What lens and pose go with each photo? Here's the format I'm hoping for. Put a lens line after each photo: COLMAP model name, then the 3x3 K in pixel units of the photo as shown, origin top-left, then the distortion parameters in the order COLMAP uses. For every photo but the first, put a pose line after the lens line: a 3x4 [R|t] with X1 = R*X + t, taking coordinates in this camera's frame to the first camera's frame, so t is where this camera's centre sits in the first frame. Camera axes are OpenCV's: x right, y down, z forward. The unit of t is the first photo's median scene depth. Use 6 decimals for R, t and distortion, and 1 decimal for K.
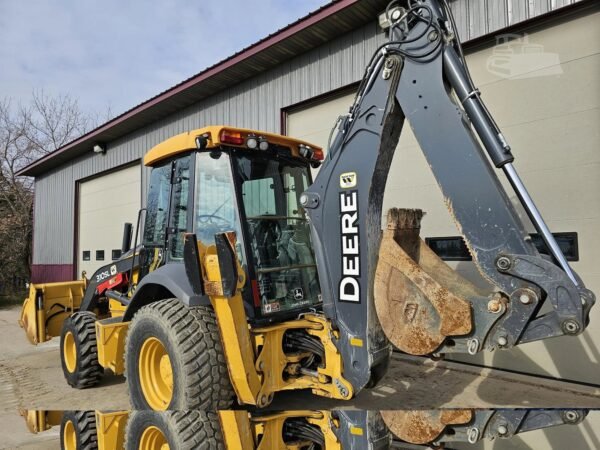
lens RADIAL K [[404.9, 0, 300.0], [0, 404.9, 225.0], [0, 0, 1]] dist [0.055999, -0.048501]
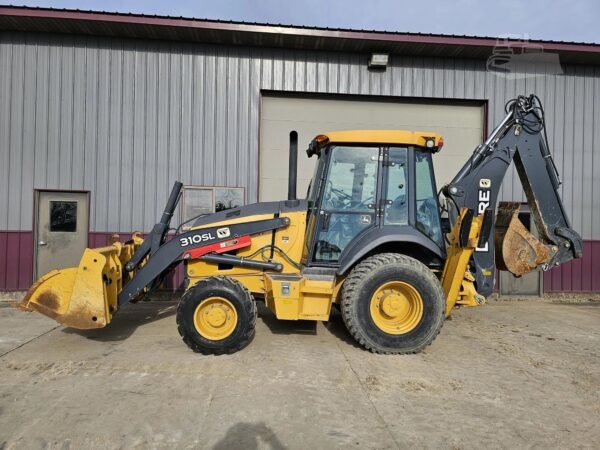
lens RADIAL K [[400.0, 0, 279.2], [0, 400.0, 222.8], [0, 0, 1]] dist [0.053689, -0.035521]
pose [[0.665726, 0.026383, 0.745729, -1.643753], [-0.076437, 0.996529, 0.032980, 0.065261], [-0.742271, -0.078957, 0.665432, 0.441776]]
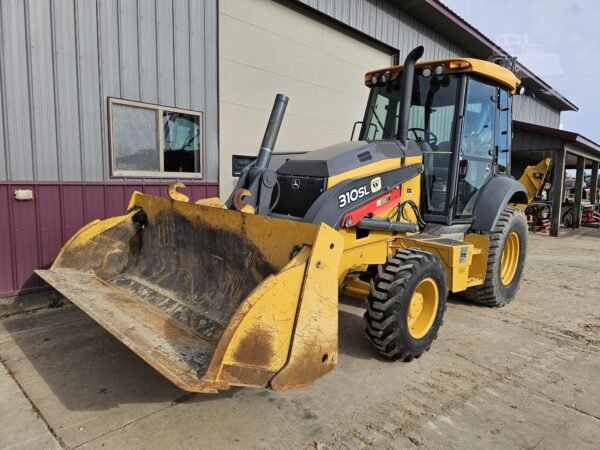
lens RADIAL K [[413.2, 0, 295.9], [0, 413.2, 225.1], [0, 0, 1]] dist [0.009503, -0.000446]
pose [[-0.016596, -0.115754, 0.993139, -1.722398], [-0.101193, 0.988370, 0.113507, 0.183317], [-0.994728, -0.098615, -0.028116, 1.980118]]
